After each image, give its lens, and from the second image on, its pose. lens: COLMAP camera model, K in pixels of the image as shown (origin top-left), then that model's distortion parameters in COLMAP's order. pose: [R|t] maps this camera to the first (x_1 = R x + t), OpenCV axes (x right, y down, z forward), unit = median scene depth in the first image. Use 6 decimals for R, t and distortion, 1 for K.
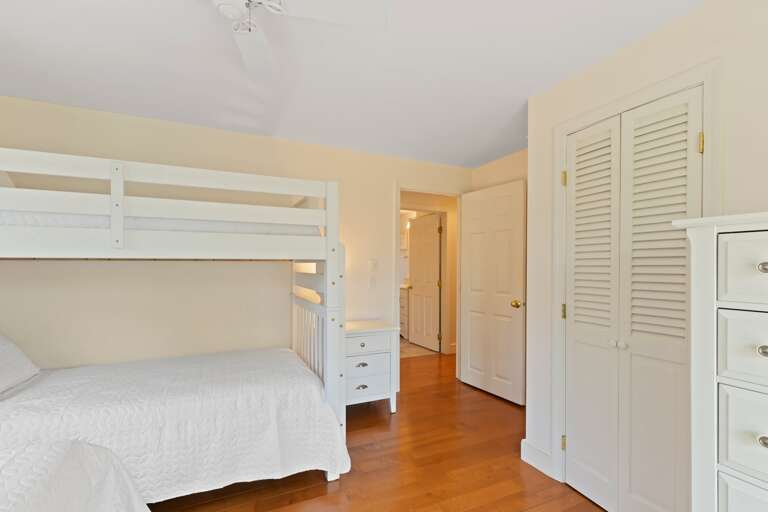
lens RADIAL K [[335.9, 0, 395.2], [0, 335.9, 267.5], [0, 0, 1]] dist [-0.002518, -0.004493]
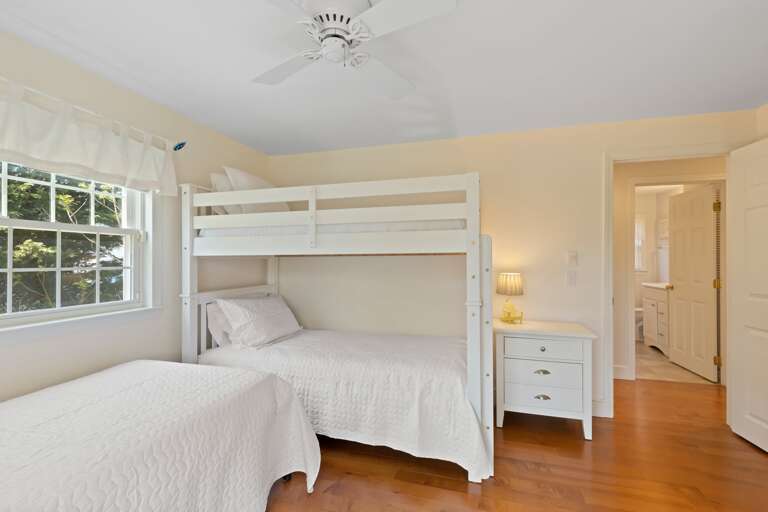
lens RADIAL K [[335.9, 0, 385.9], [0, 335.9, 256.8], [0, 0, 1]] dist [-0.002518, -0.004493]
pose [[0.748288, -0.010601, -0.663289, 0.238836], [0.001760, 0.999901, -0.013995, 0.001673], [0.663371, 0.009305, 0.748233, 0.095479]]
